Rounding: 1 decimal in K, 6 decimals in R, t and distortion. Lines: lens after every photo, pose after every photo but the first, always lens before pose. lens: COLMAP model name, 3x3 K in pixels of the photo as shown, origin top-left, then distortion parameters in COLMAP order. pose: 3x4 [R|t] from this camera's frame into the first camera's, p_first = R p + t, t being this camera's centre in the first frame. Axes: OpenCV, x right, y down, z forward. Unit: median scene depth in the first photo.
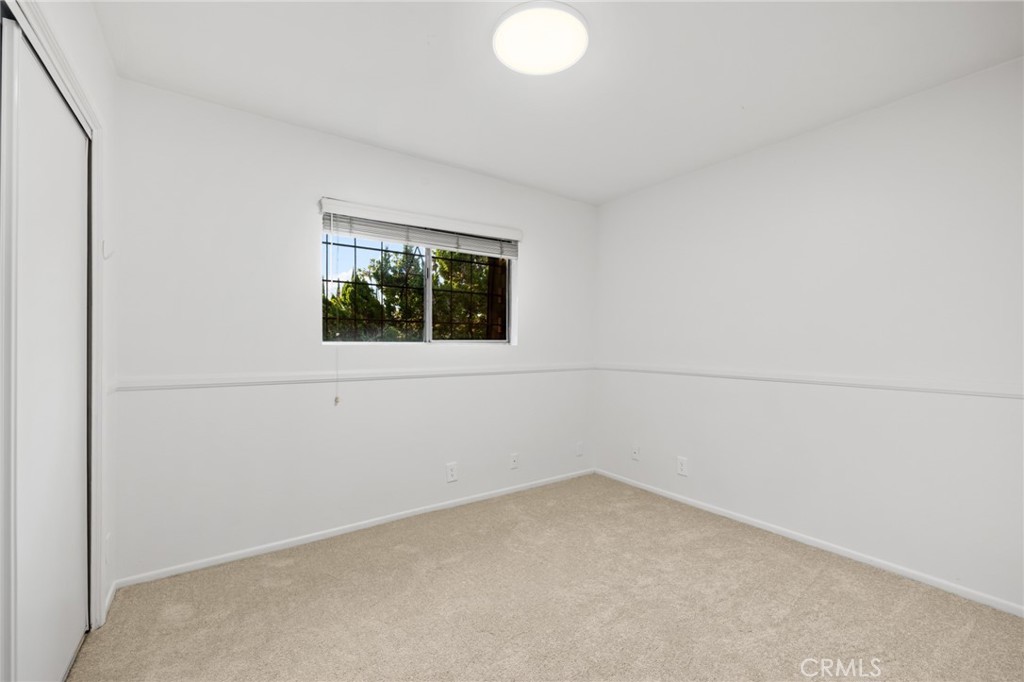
lens RADIAL K [[427.0, 0, 514.0], [0, 427.0, 338.0], [0, 0, 1]] dist [-0.000169, 0.000242]
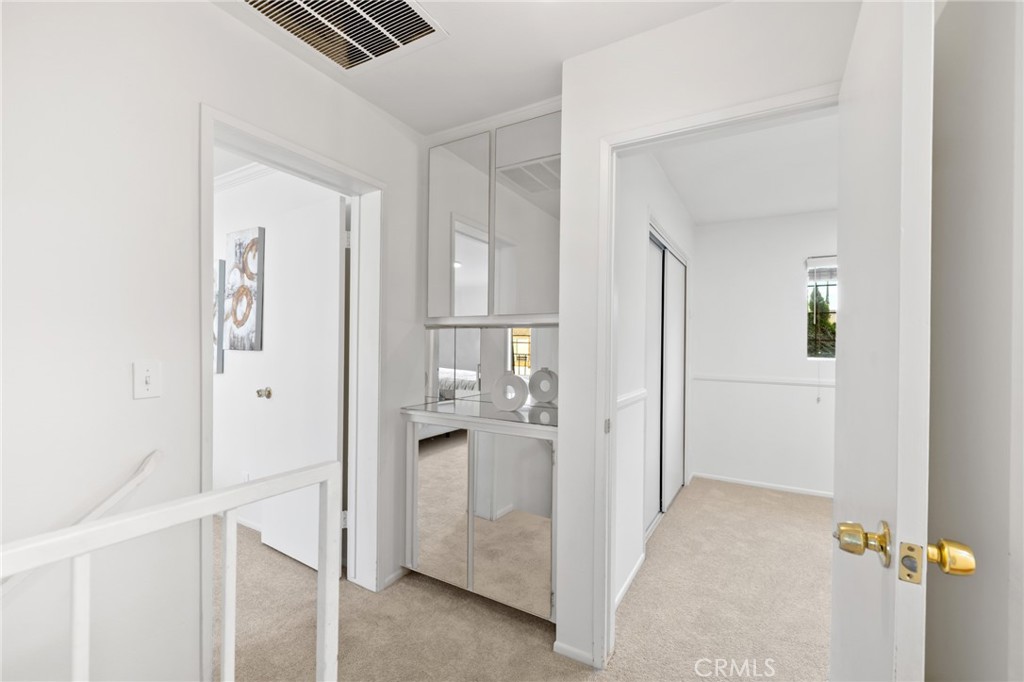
lens RADIAL K [[427.0, 0, 517.2], [0, 427.0, 346.0], [0, 0, 1]] dist [-0.000169, 0.000242]
pose [[0.408972, -0.004100, -0.912538, 0.568852], [-0.012422, 0.999872, -0.010060, -0.004704], [0.912462, 0.015449, 0.408869, -0.591132]]
